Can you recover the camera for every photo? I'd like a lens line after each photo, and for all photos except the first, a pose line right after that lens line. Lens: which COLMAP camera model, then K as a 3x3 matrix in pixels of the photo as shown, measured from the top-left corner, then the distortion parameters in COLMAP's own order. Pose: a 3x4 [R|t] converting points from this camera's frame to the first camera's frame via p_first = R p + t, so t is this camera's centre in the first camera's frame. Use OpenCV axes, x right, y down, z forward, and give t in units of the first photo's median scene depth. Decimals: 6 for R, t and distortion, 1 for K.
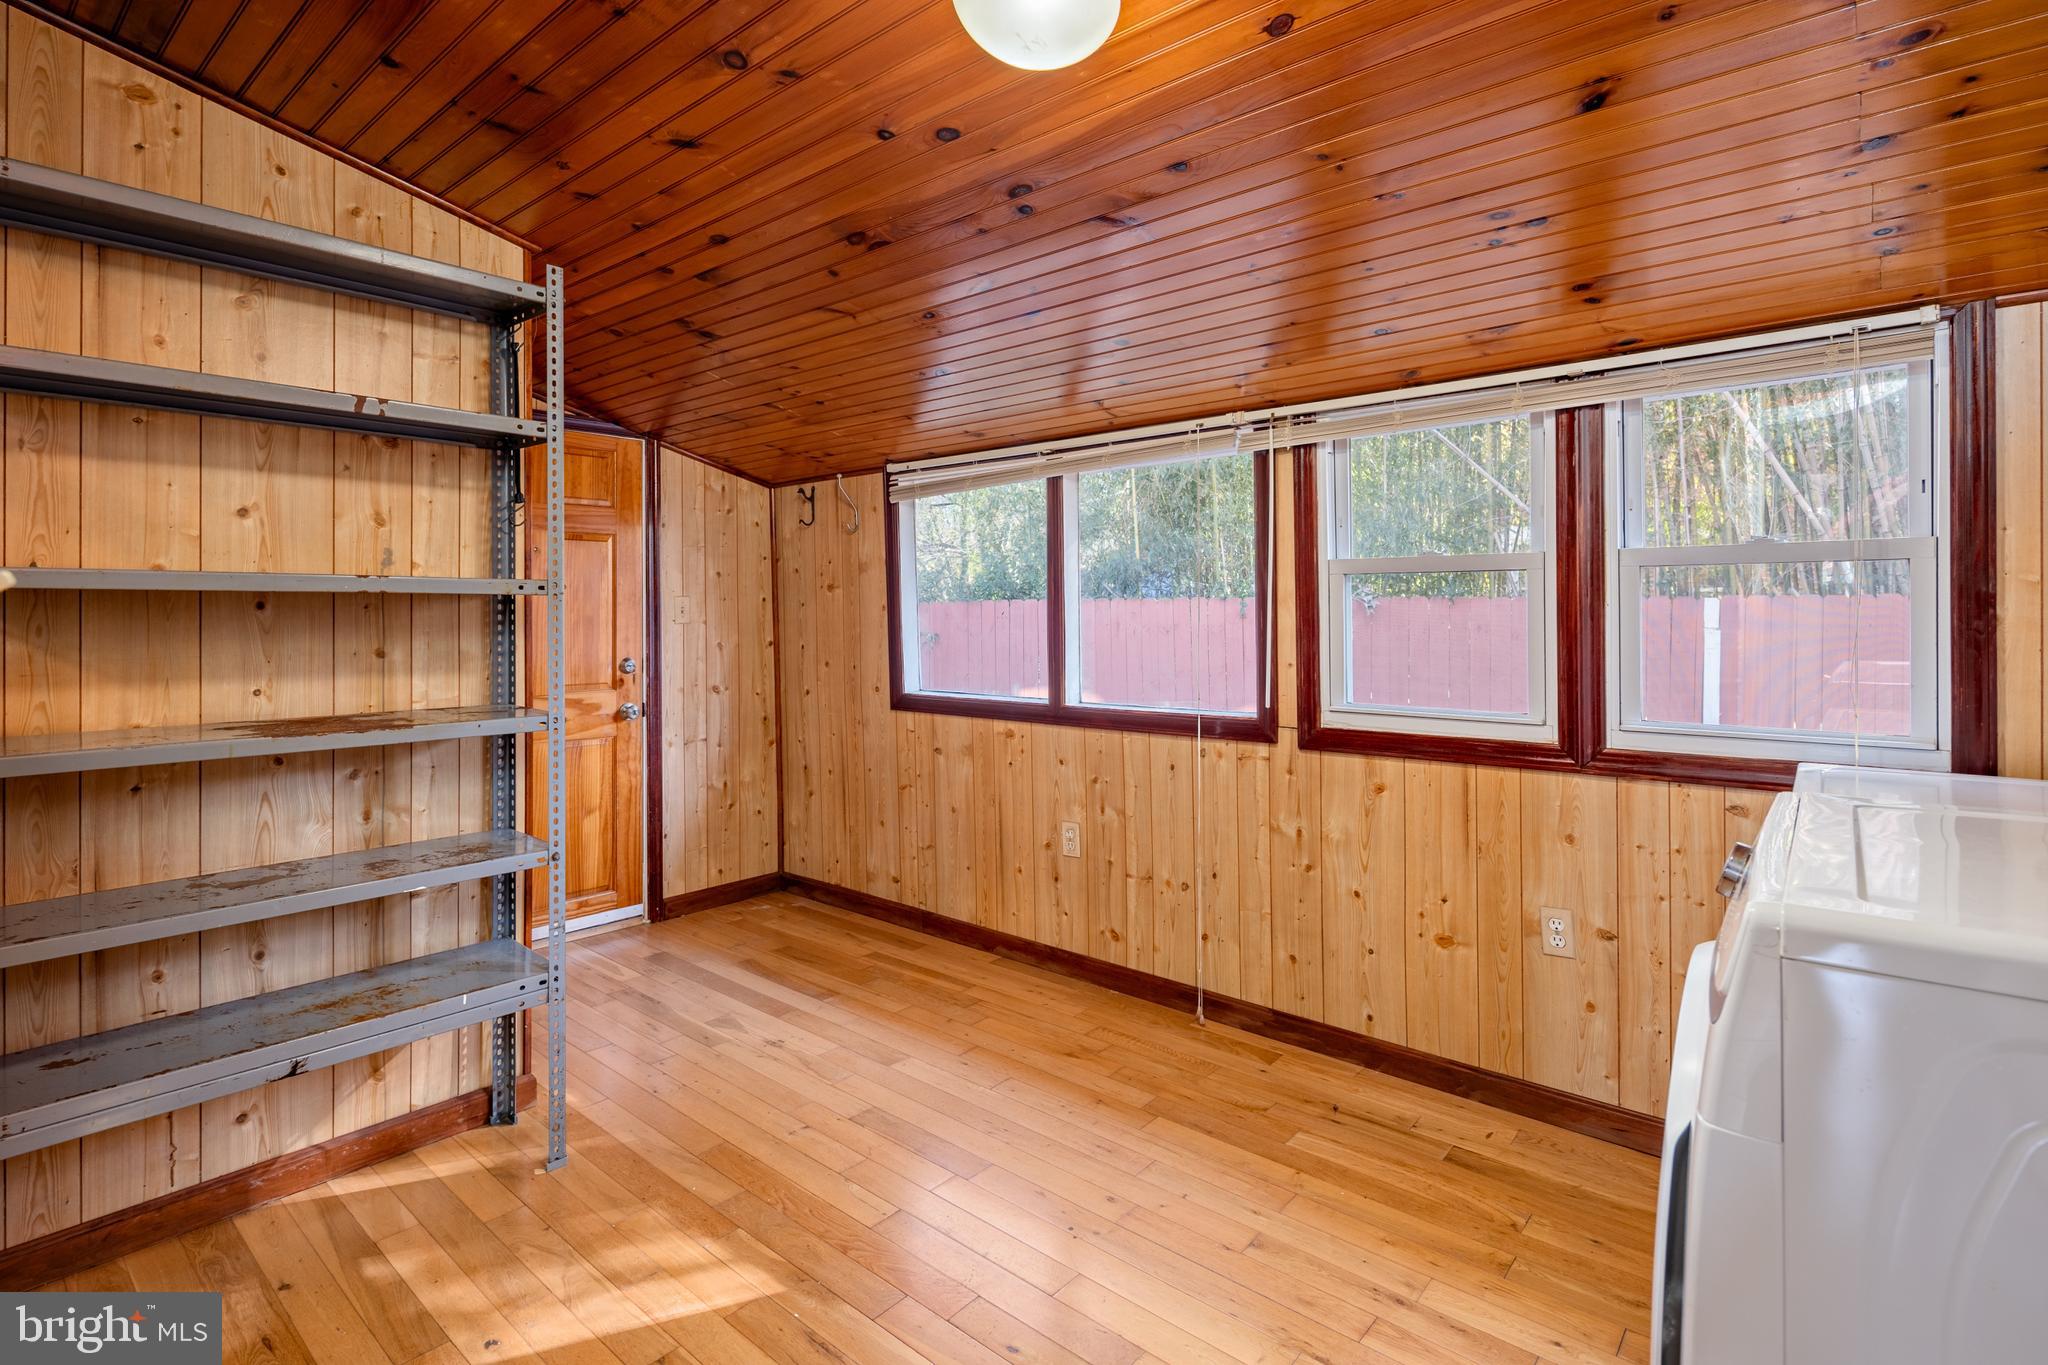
lens RADIAL K [[994.8, 0, 1000.8], [0, 994.8, 600.7], [0, 0, 1]] dist [0.001994, -0.003123]
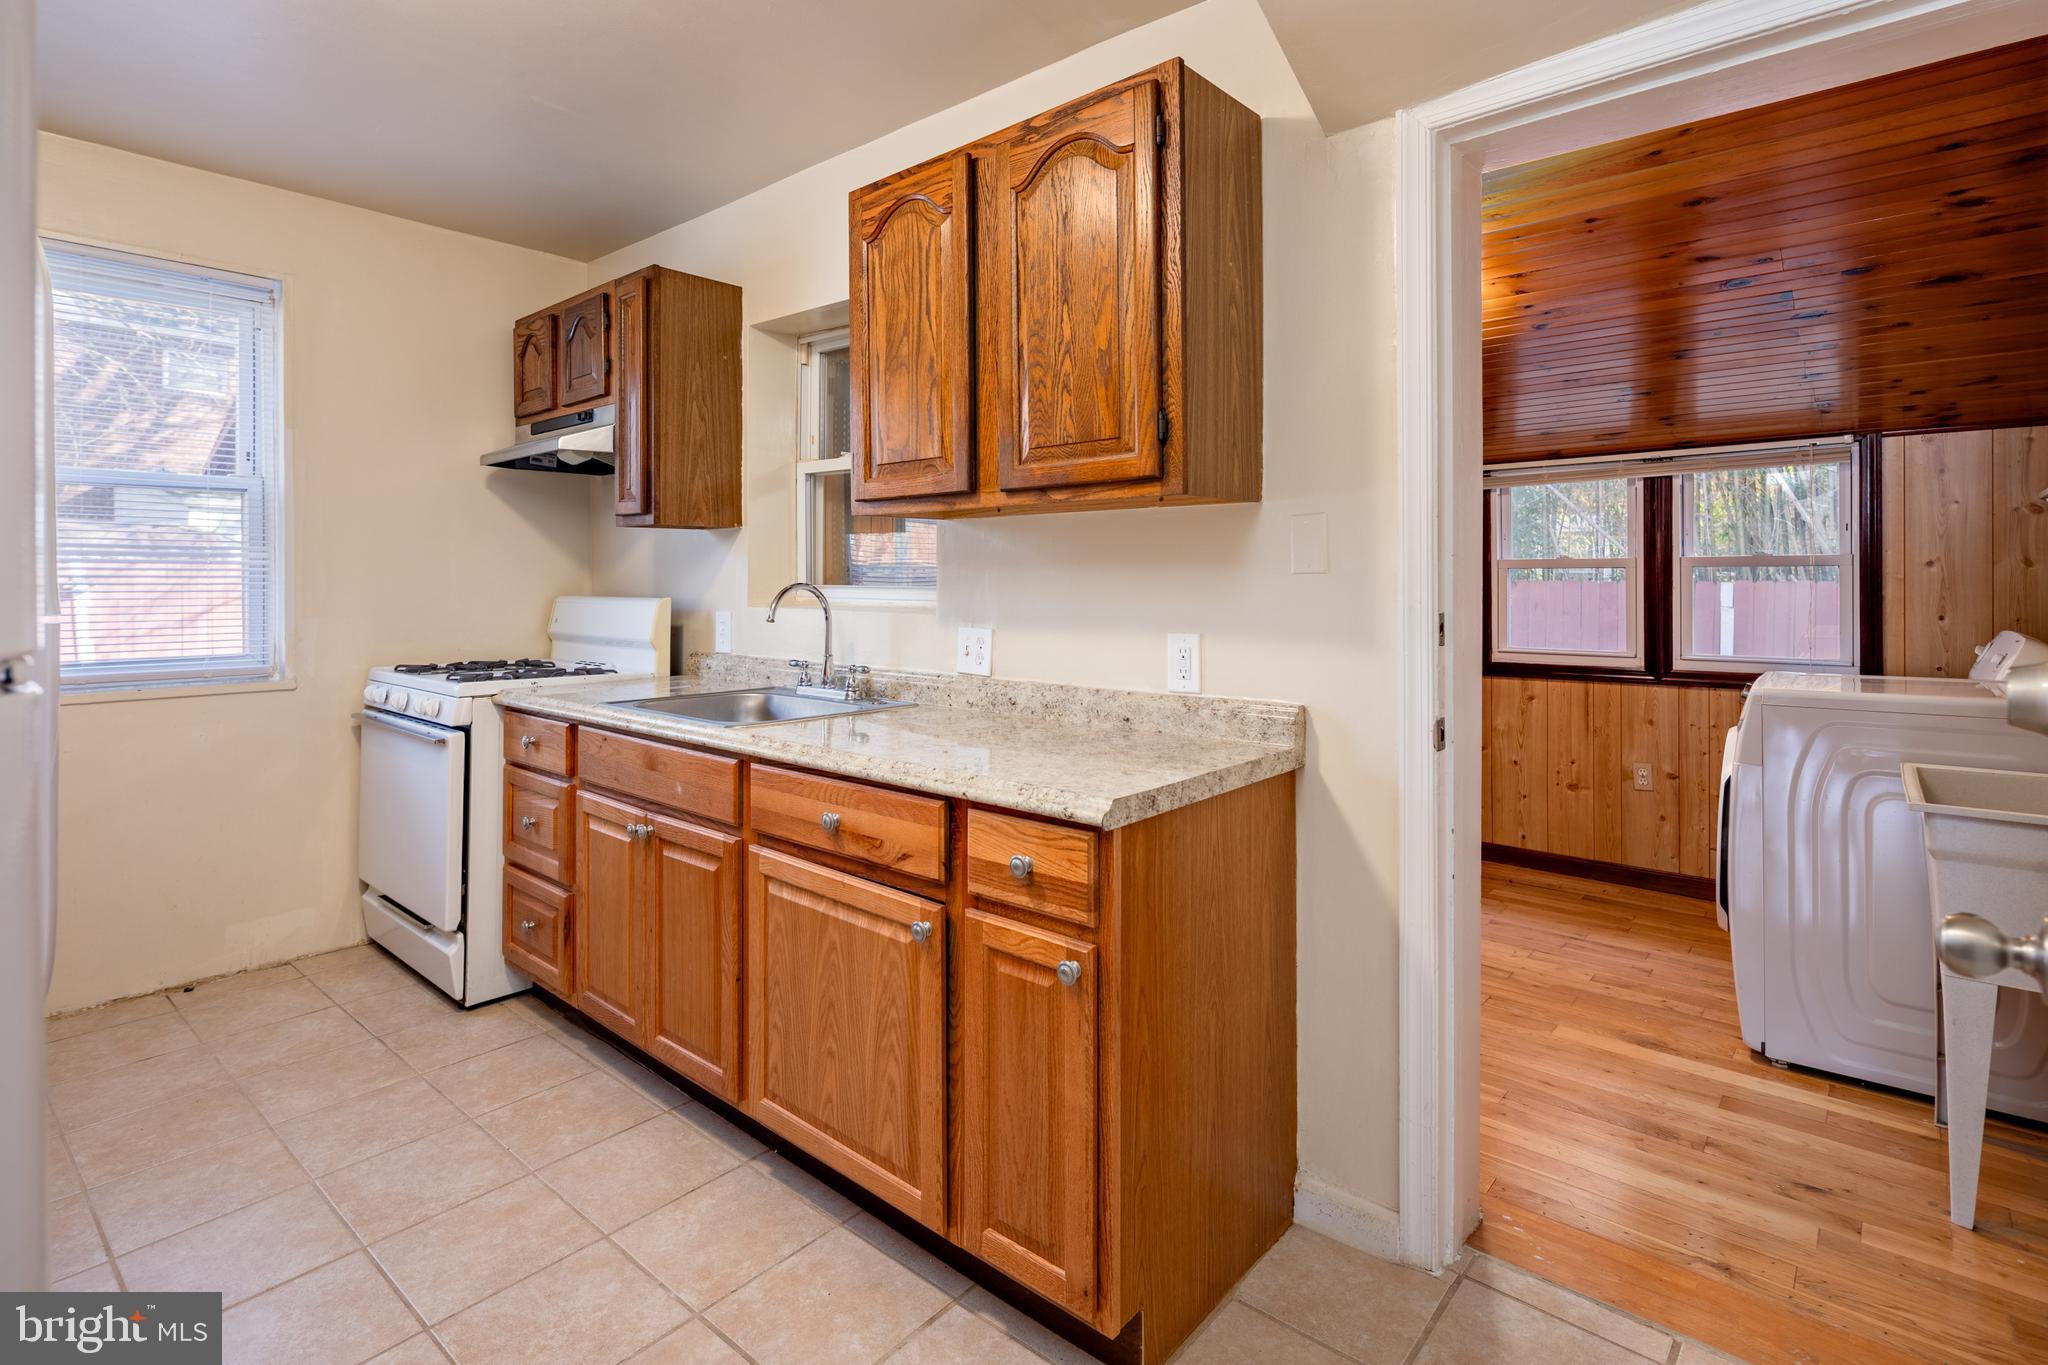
lens RADIAL K [[994.8, 0, 998.4], [0, 994.8, 572.5], [0, 0, 1]] dist [0.001994, -0.003123]
pose [[0.999948, 0.005938, -0.008320, -0.552961], [-0.005985, 0.999966, -0.005683, -0.006745], [0.008286, 0.005732, 0.999949, -0.747646]]
